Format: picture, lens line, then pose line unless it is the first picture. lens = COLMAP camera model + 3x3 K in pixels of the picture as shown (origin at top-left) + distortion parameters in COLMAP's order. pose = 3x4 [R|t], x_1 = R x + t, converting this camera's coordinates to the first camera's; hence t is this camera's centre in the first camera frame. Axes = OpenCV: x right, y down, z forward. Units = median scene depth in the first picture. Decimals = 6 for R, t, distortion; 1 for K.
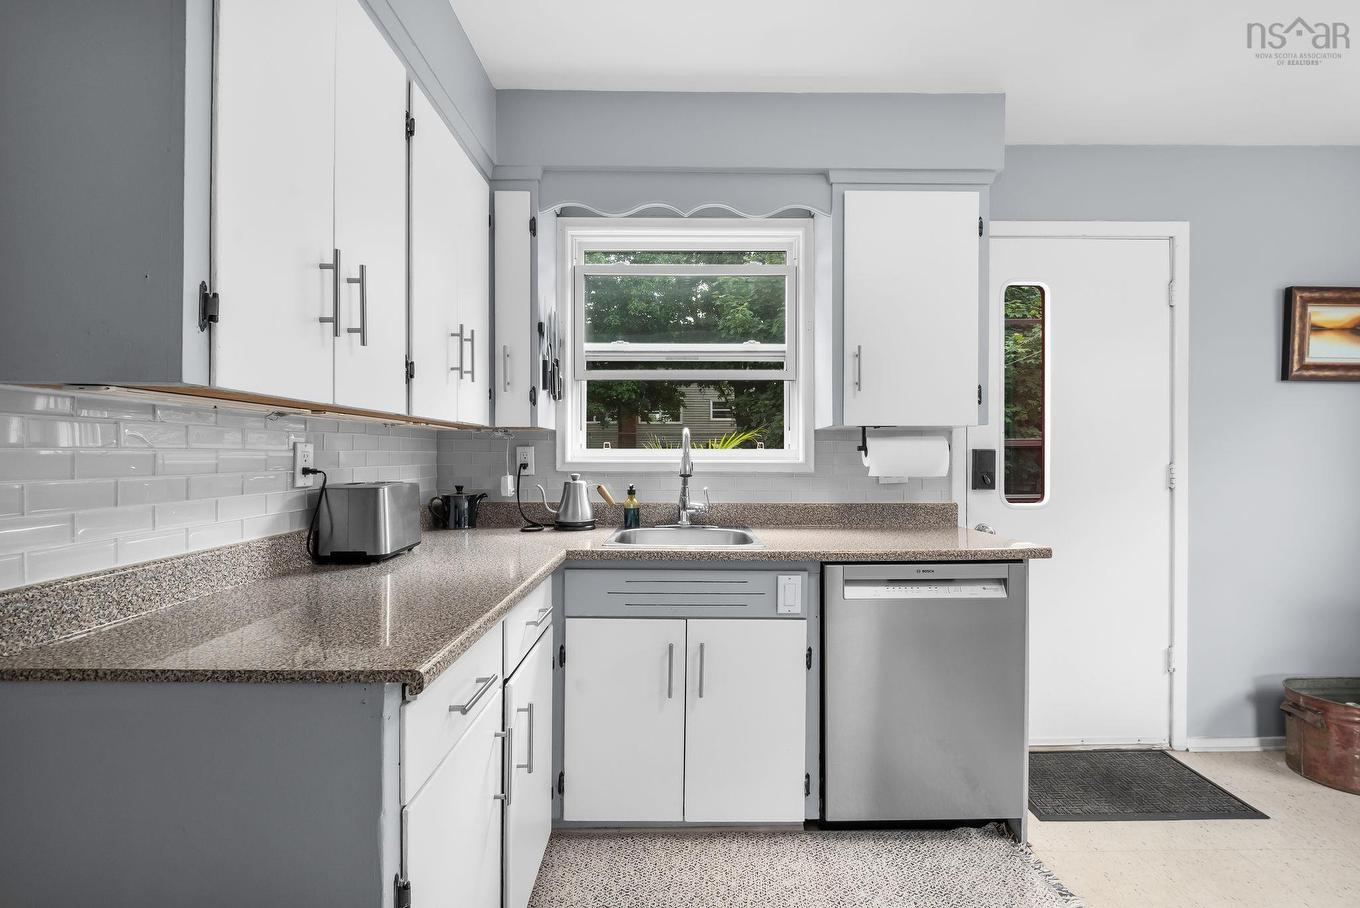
lens RADIAL K [[602.1, 0, 672.1], [0, 602.1, 458.0], [0, 0, 1]] dist [0.004152, -0.003844]
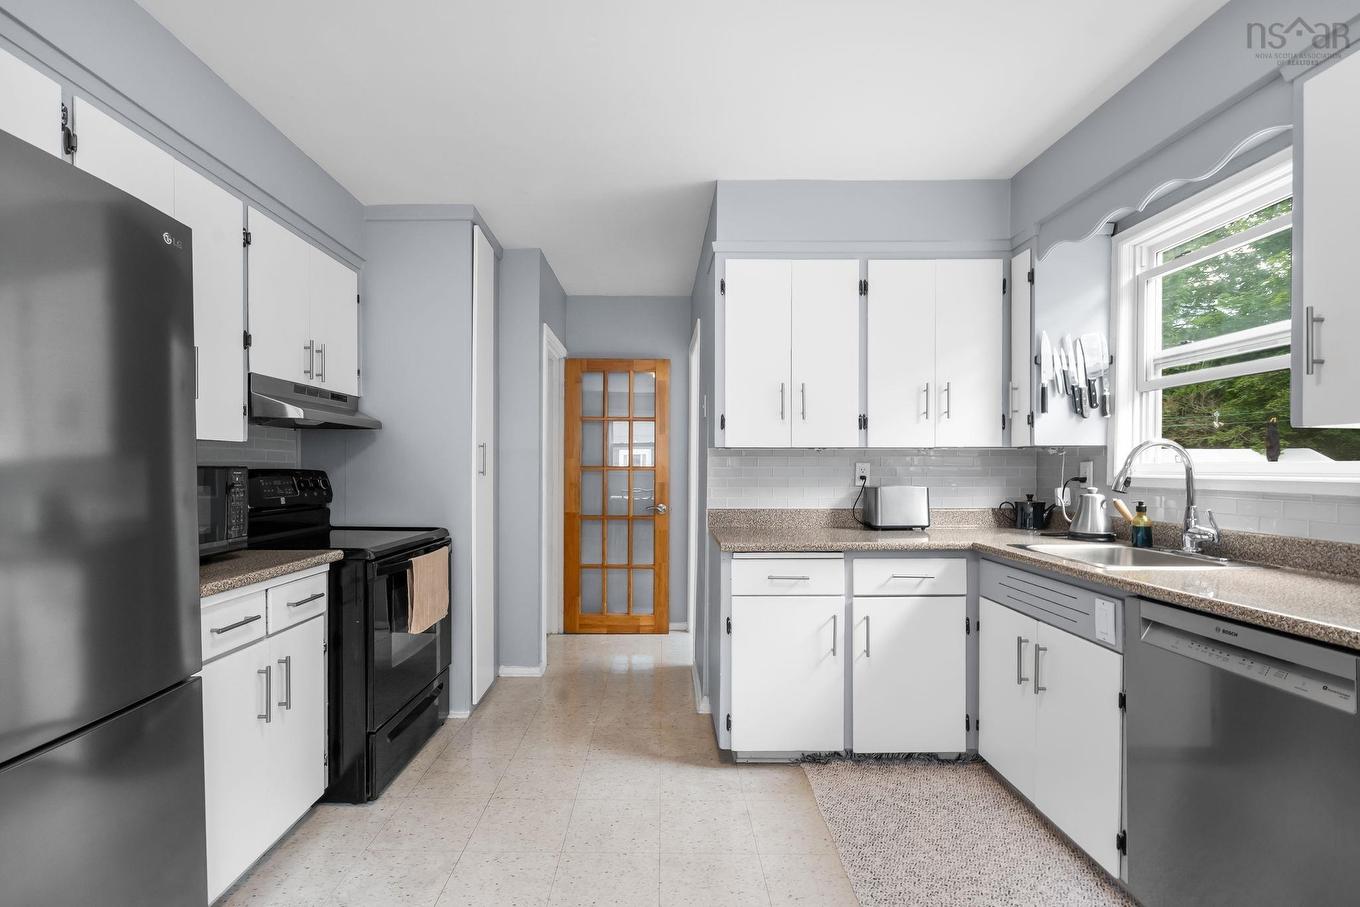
lens RADIAL K [[602.1, 0, 669.3], [0, 602.1, 463.7], [0, 0, 1]] dist [0.004152, -0.003844]
pose [[0.013688, -0.008495, -0.999870, 0.875817], [-0.005684, 0.999947, -0.008573, -0.001824], [0.999890, 0.005801, 0.013639, 0.252102]]
